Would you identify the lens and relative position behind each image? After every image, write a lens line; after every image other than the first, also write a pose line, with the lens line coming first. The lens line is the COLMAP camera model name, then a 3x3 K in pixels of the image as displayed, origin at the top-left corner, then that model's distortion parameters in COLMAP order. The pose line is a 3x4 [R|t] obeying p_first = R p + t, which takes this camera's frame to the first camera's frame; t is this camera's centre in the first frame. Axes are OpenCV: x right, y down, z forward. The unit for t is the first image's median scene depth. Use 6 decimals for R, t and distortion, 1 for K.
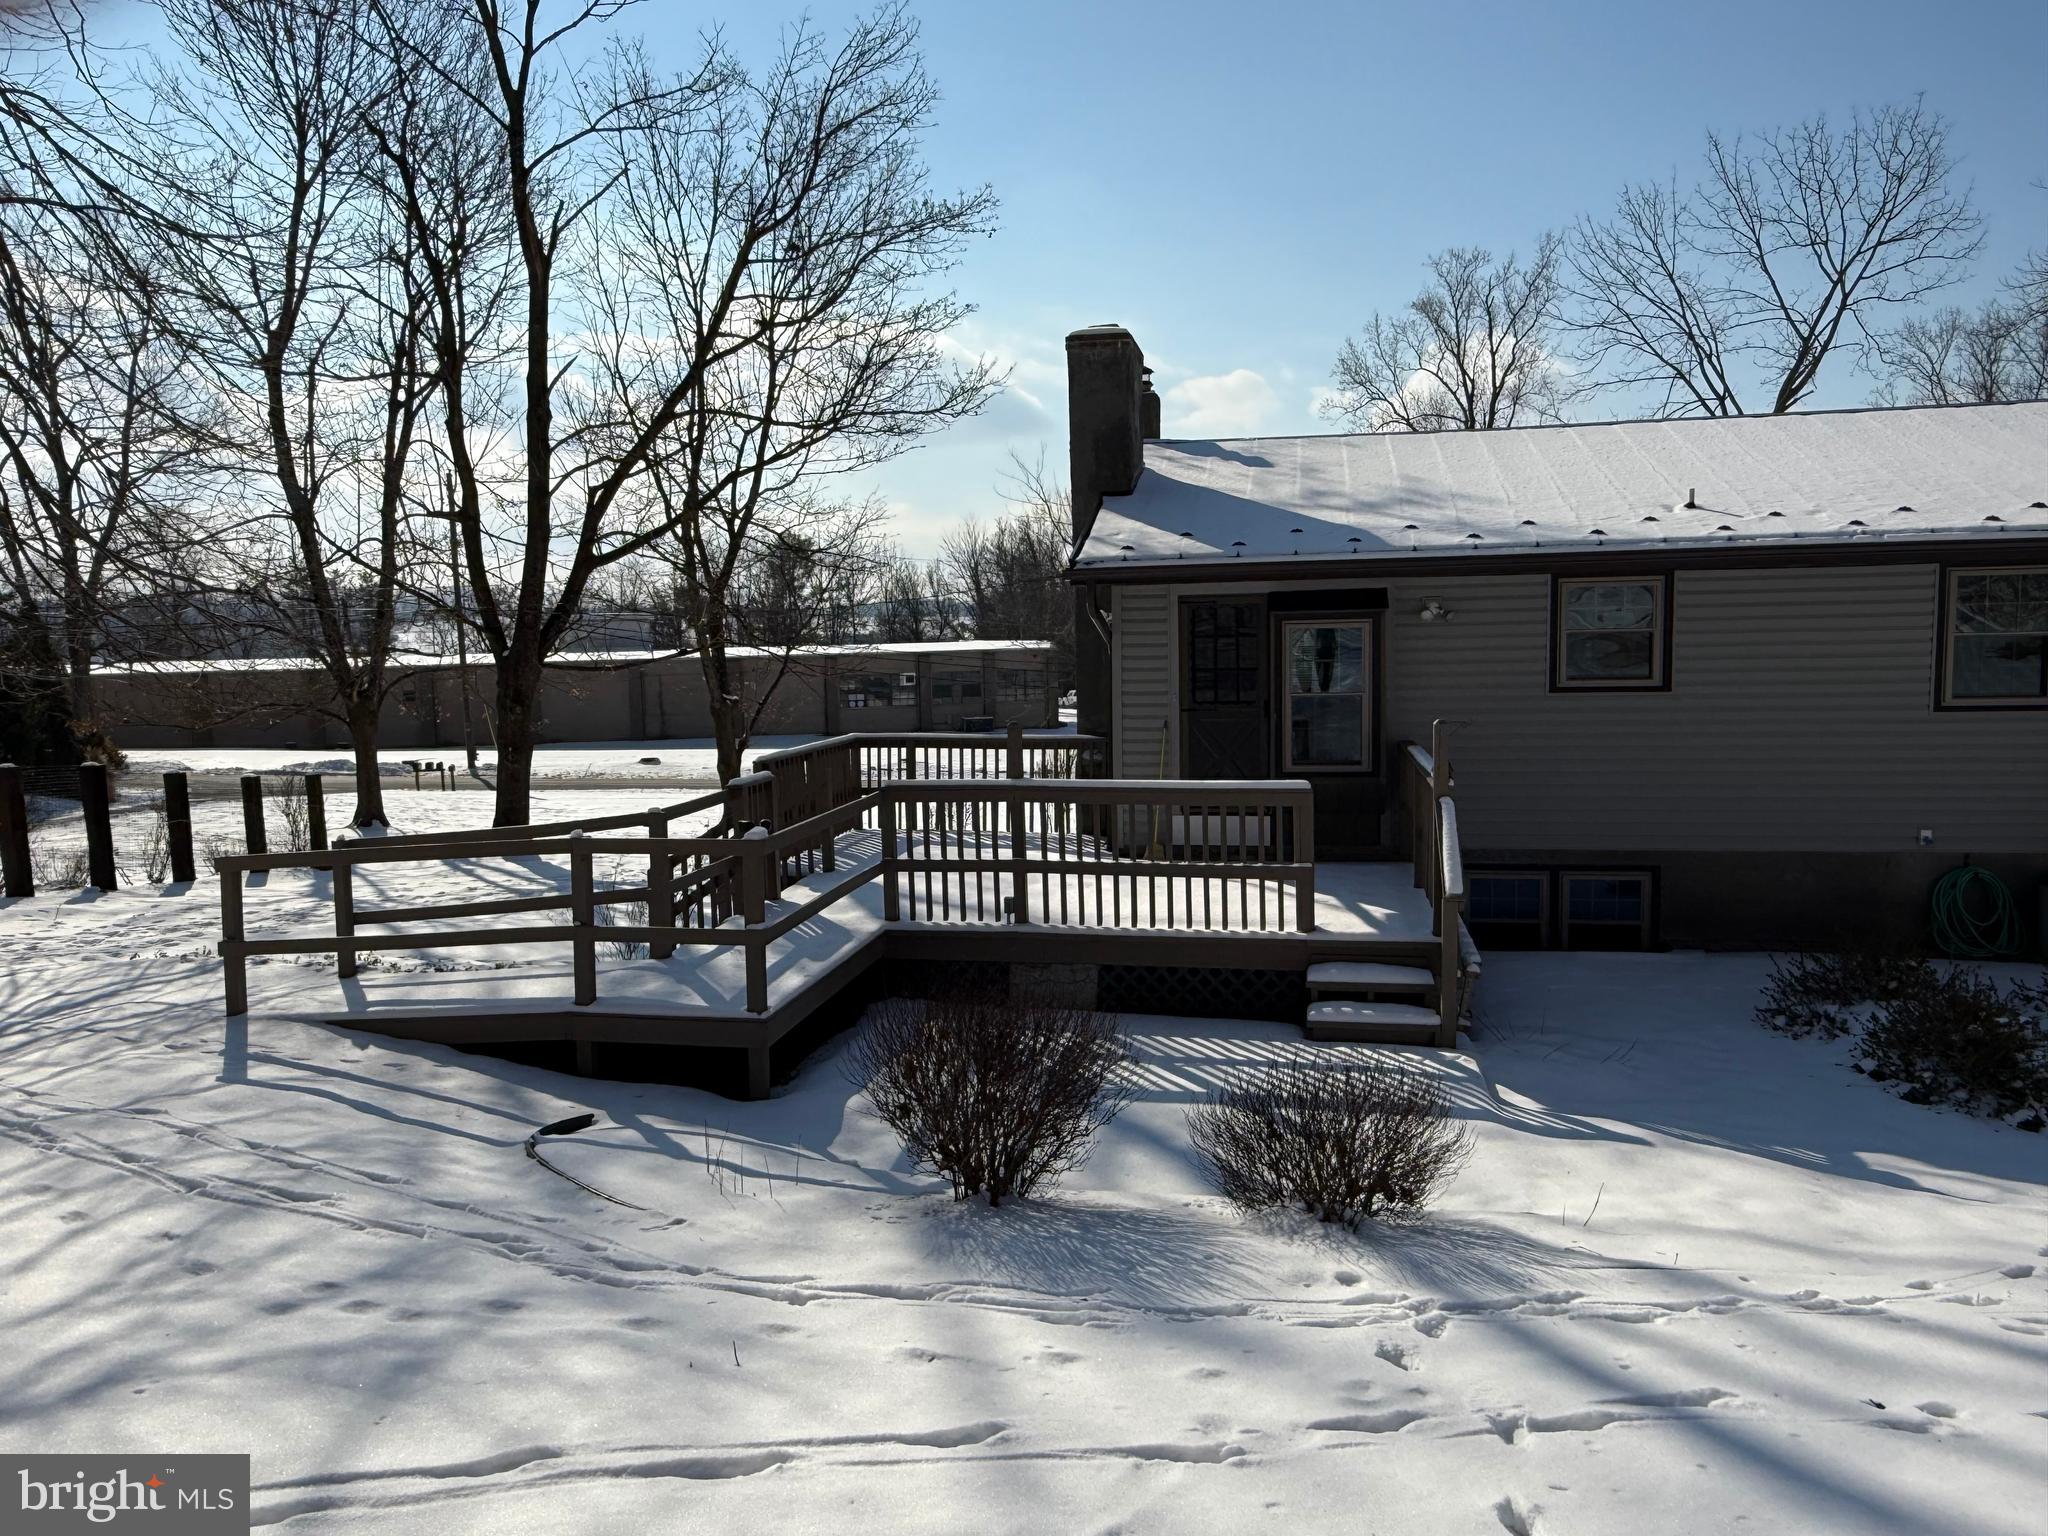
lens RADIAL K [[1450.0, 0, 1028.0], [0, 1450.0, 758.5], [0, 0, 1]] dist [0.045368, -0.074613]
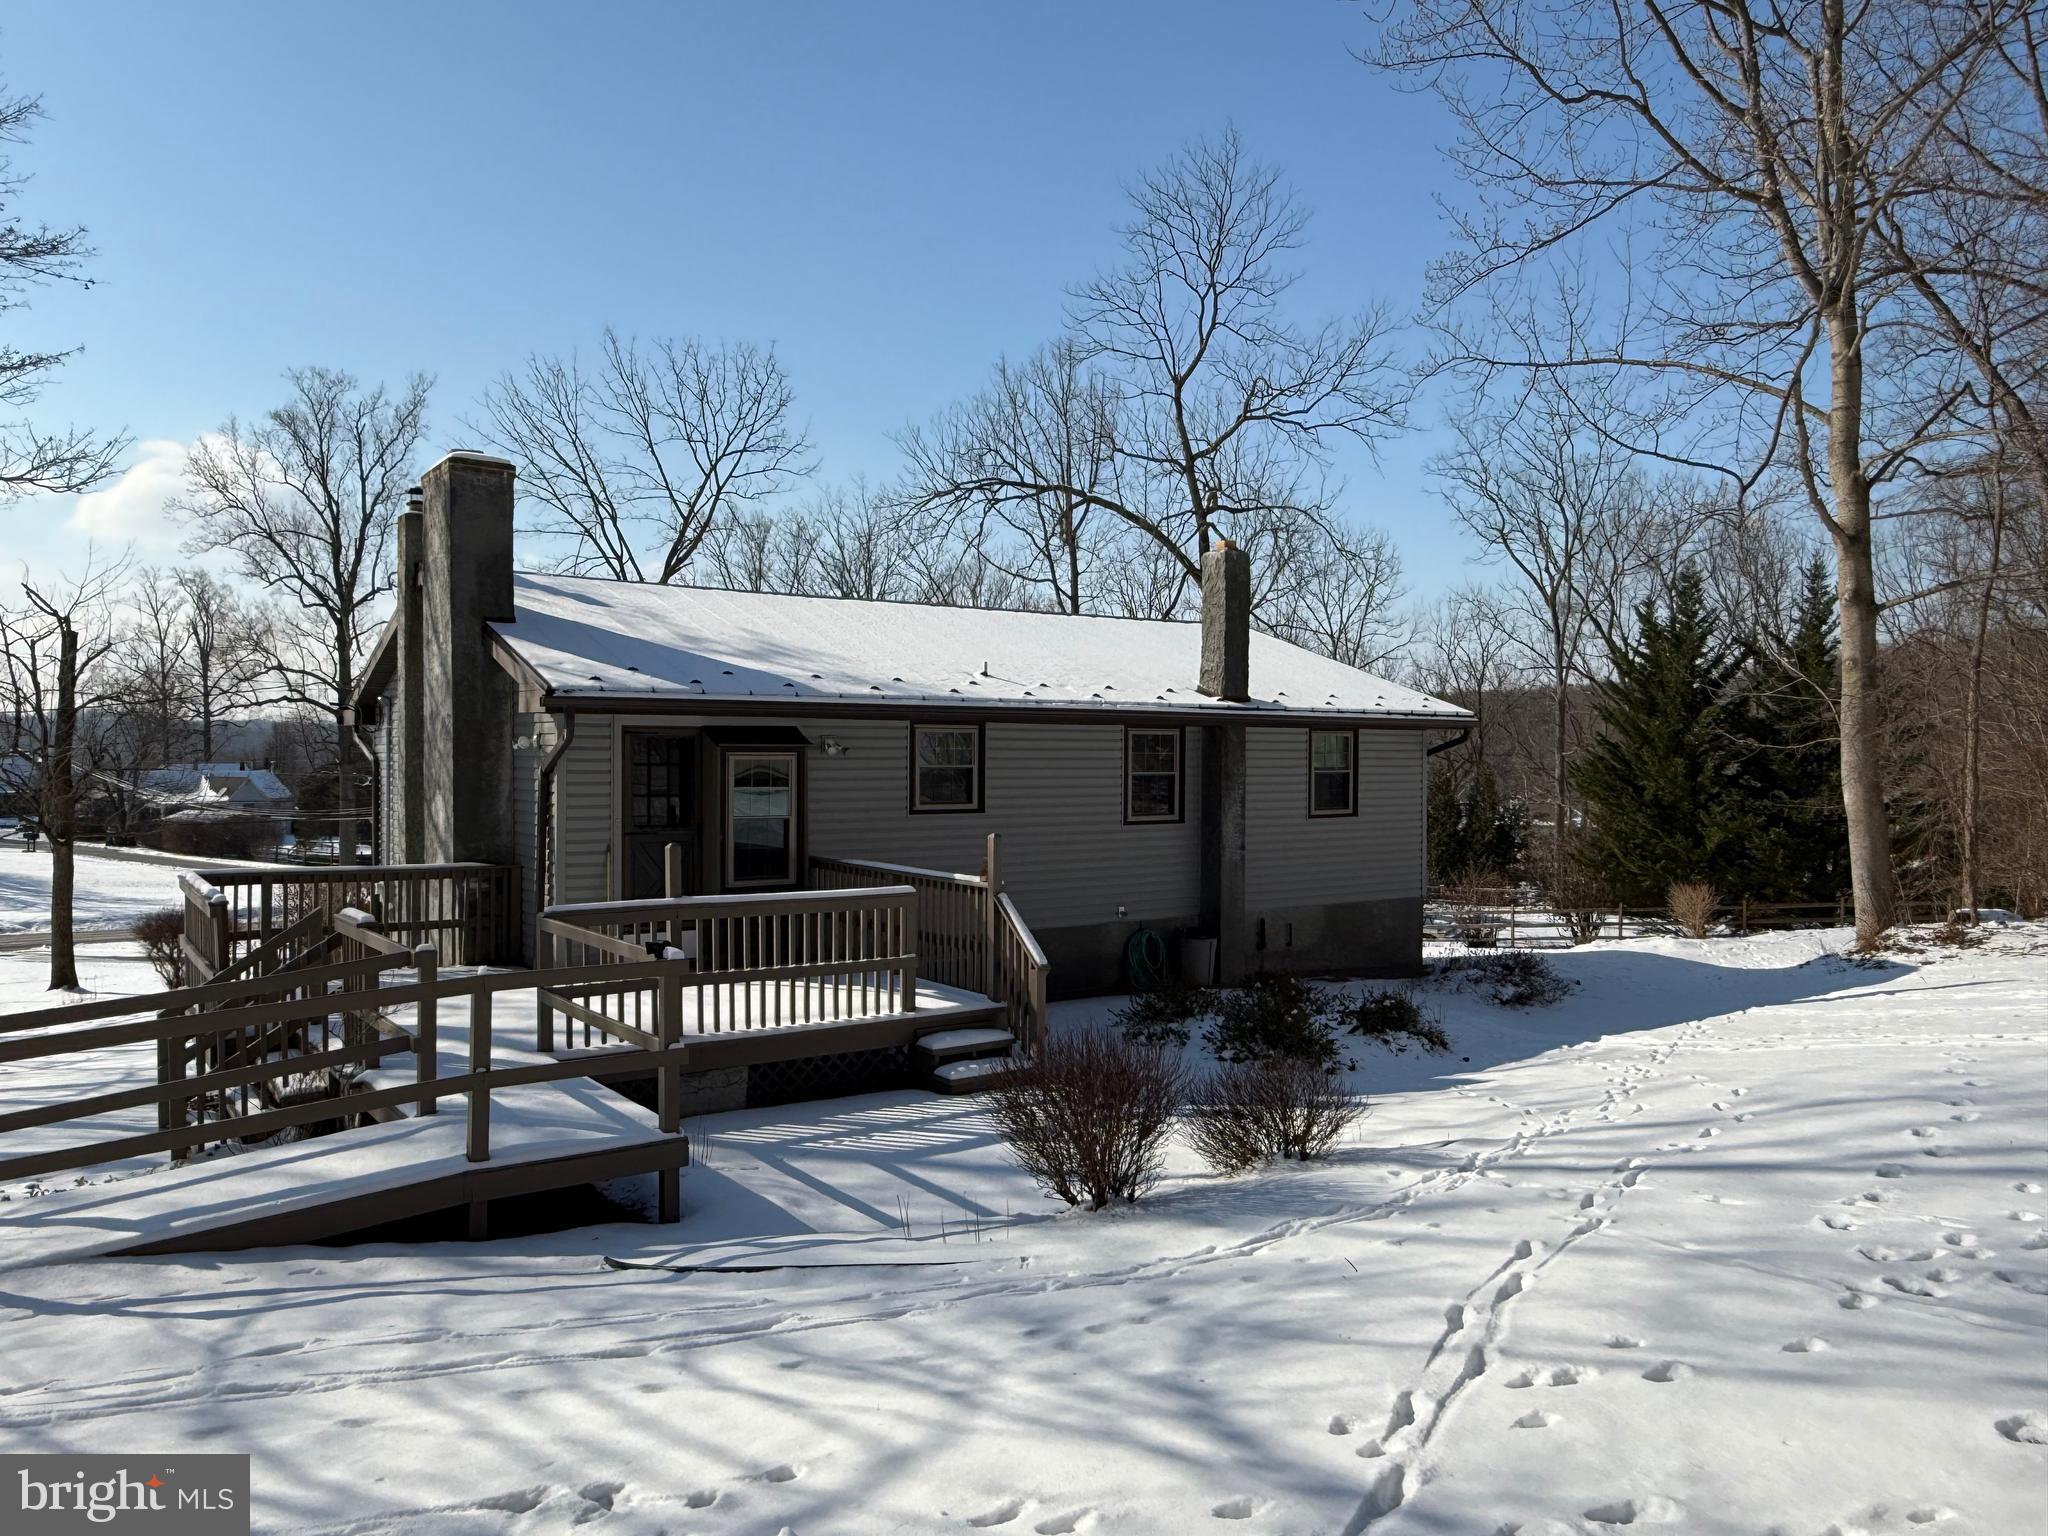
lens RADIAL K [[1450.0, 0, 1029.3], [0, 1450.0, 777.7], [0, 0, 1]] dist [0.045368, -0.074613]
pose [[0.670480, 0.009889, 0.741861, -0.496292], [0.046219, 0.997412, -0.055066, -0.002595], [-0.740486, 0.071209, 0.668289, 0.079858]]
